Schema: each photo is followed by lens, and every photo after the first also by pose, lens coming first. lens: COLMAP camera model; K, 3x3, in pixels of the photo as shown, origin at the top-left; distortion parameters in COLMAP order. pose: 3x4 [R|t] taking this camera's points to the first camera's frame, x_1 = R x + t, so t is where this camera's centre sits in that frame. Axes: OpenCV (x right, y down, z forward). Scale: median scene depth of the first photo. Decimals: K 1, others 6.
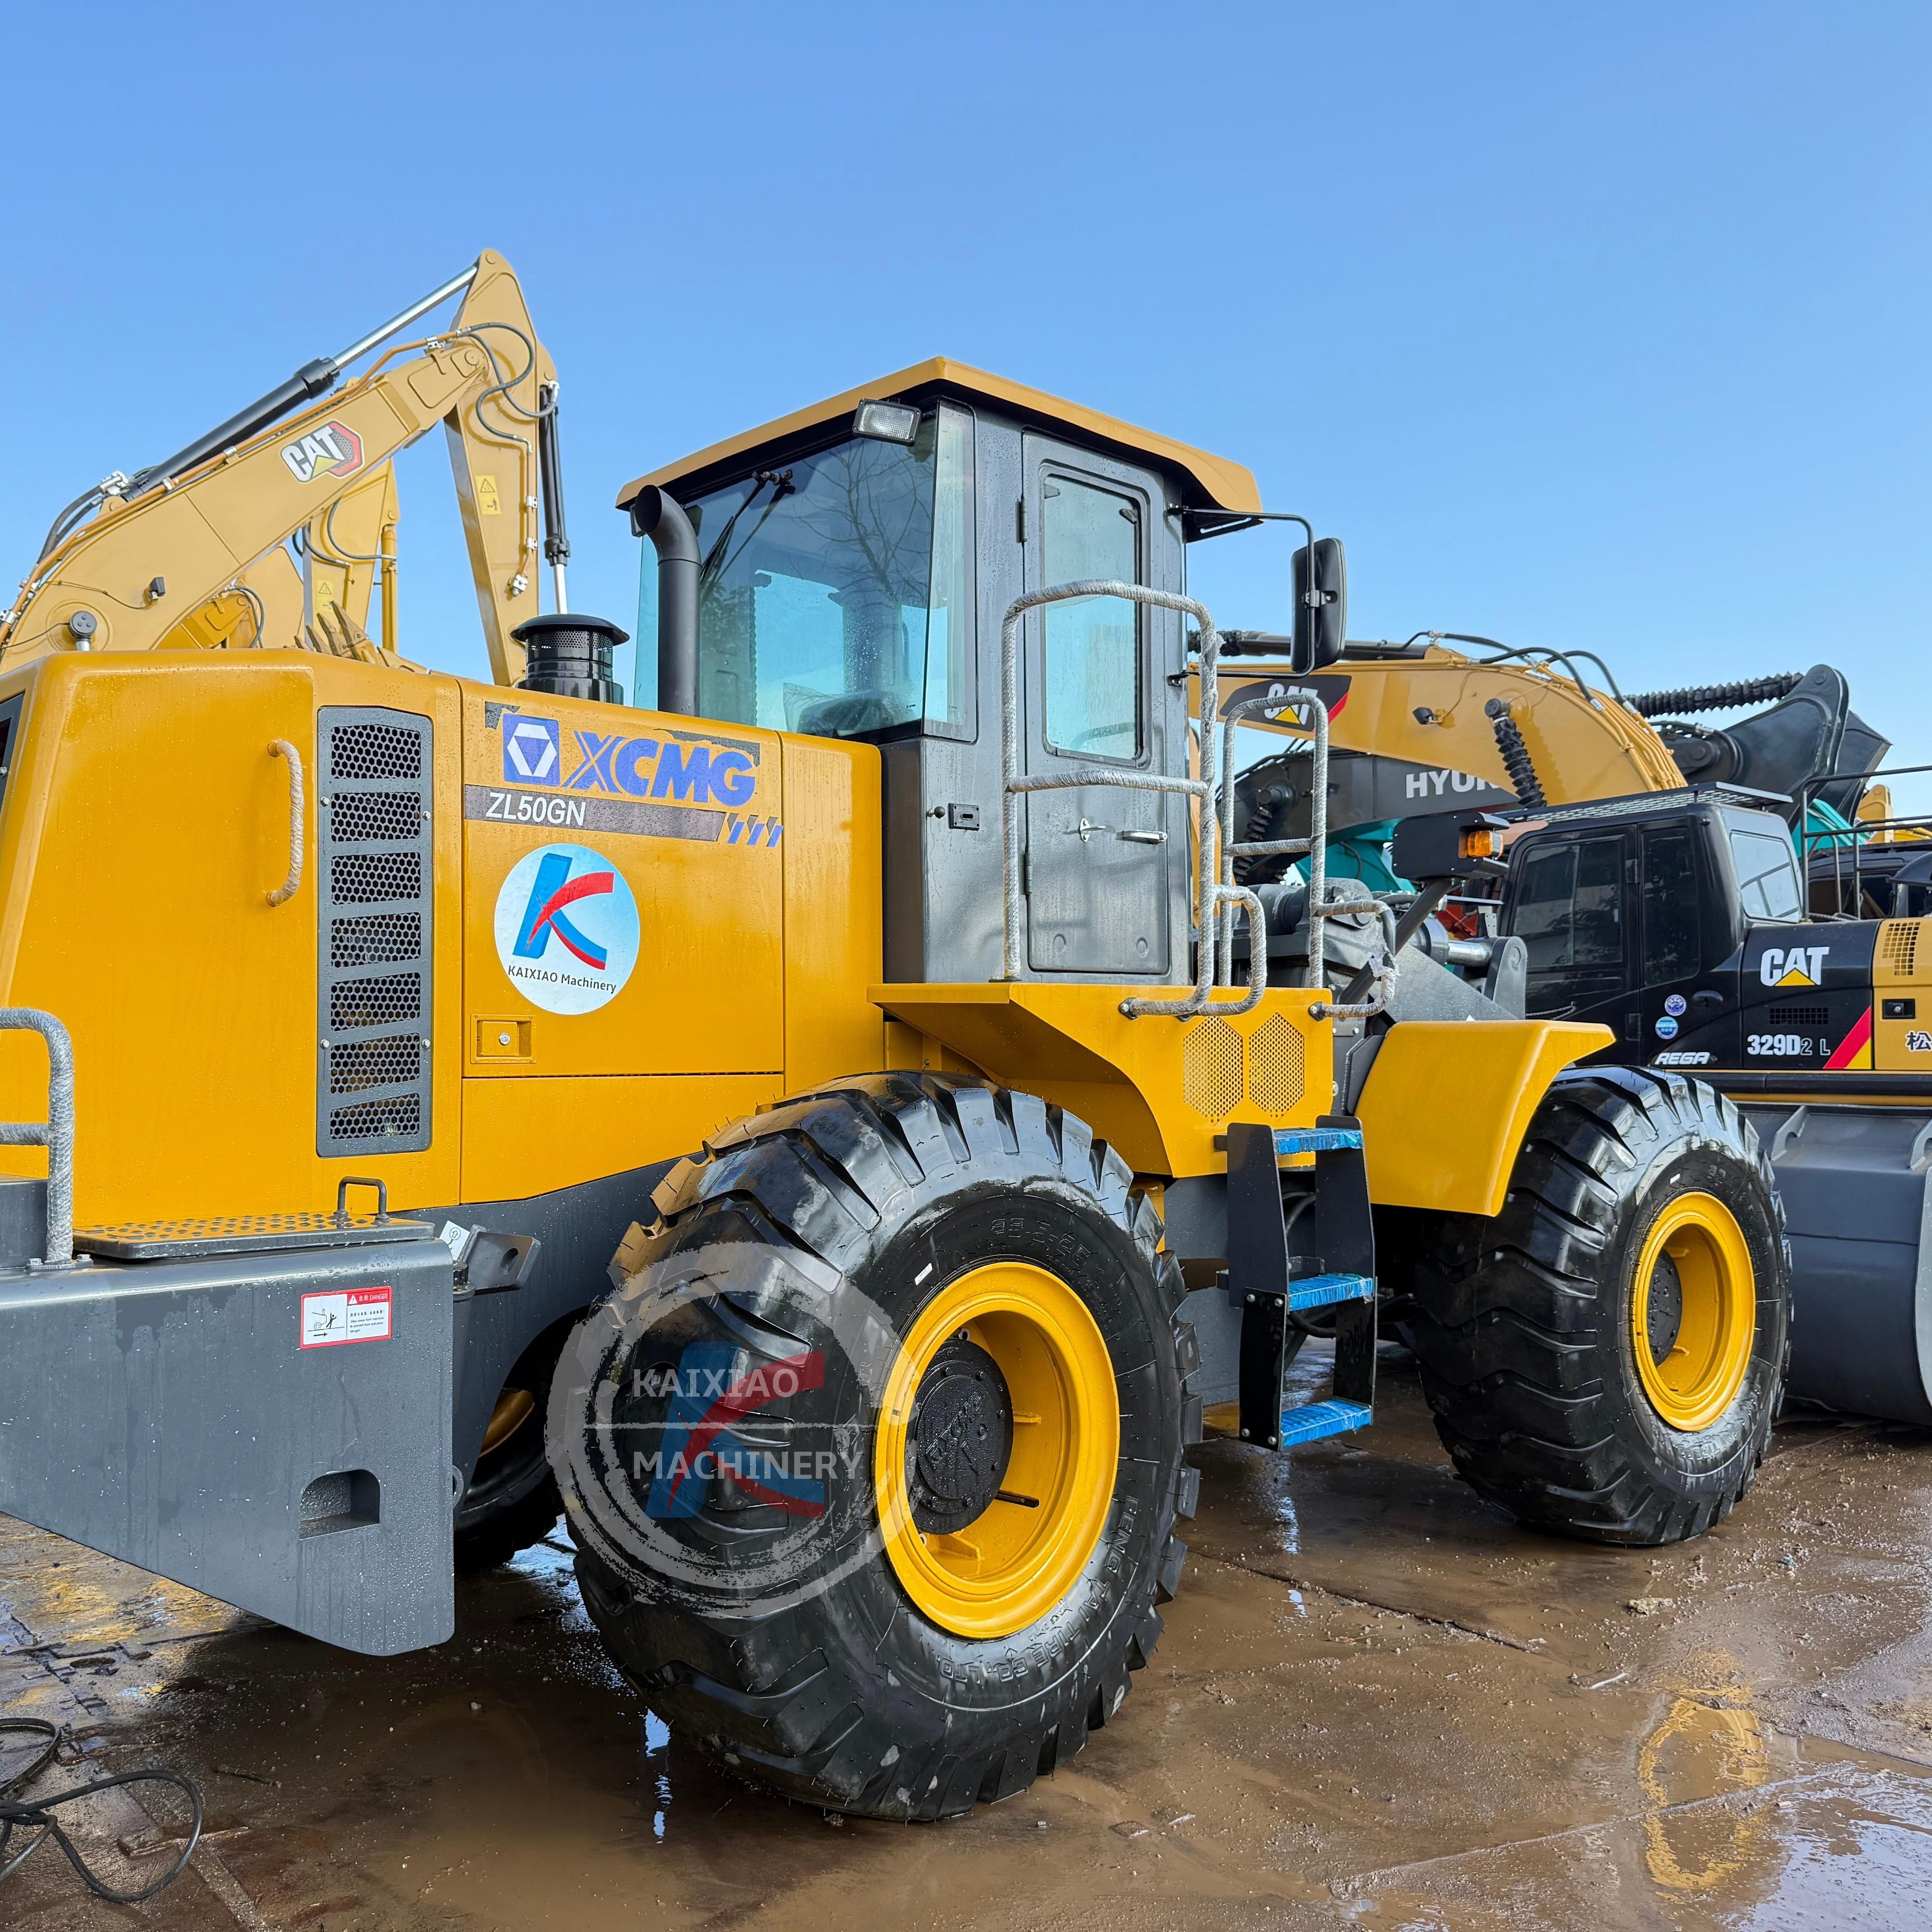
lens RADIAL K [[1791.4, 0, 966.0], [0, 1791.4, 966.0], [0, 0, 1]] dist [0.010063, 0.007671]
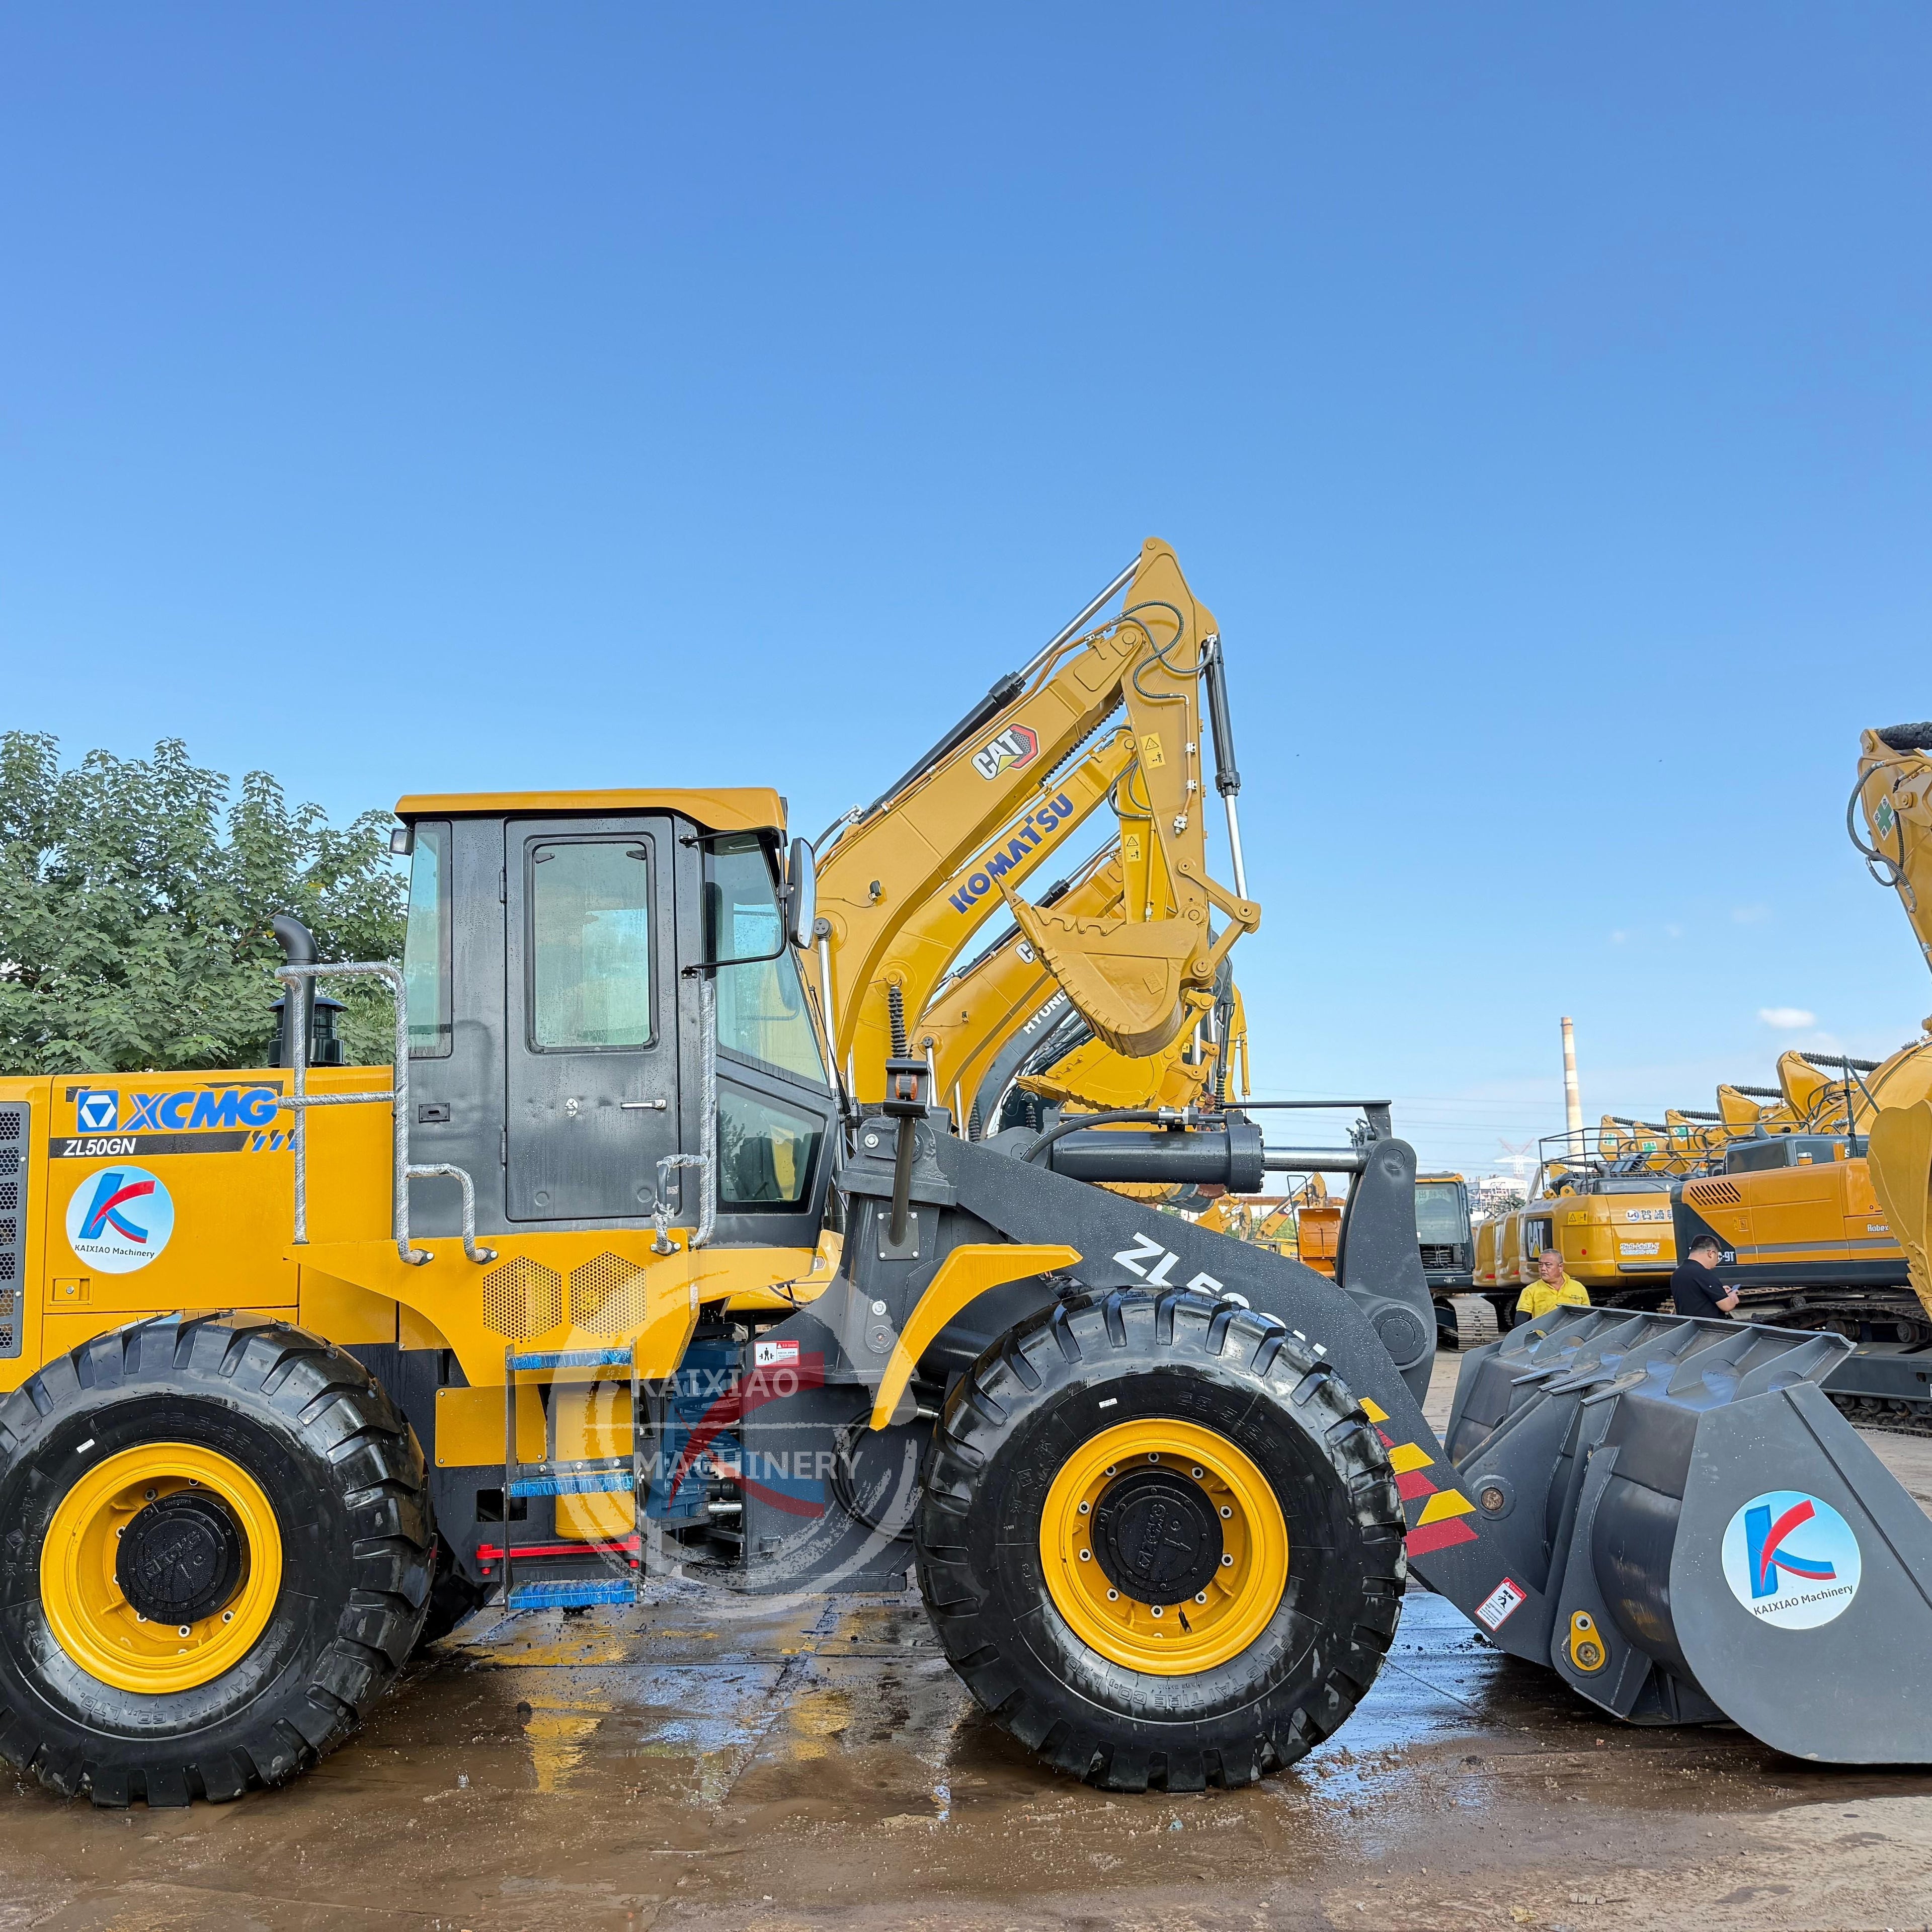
lens RADIAL K [[1821.9, 0, 994.6], [0, 1821.9, 983.8], [0, 0, 1]] dist [0.132396, -0.250061]
pose [[0.733447, -0.112442, -0.670383, 1.461988], [0.059518, 0.993059, -0.101447, -0.014513], [0.677136, 0.034506, 0.735048, 0.293733]]
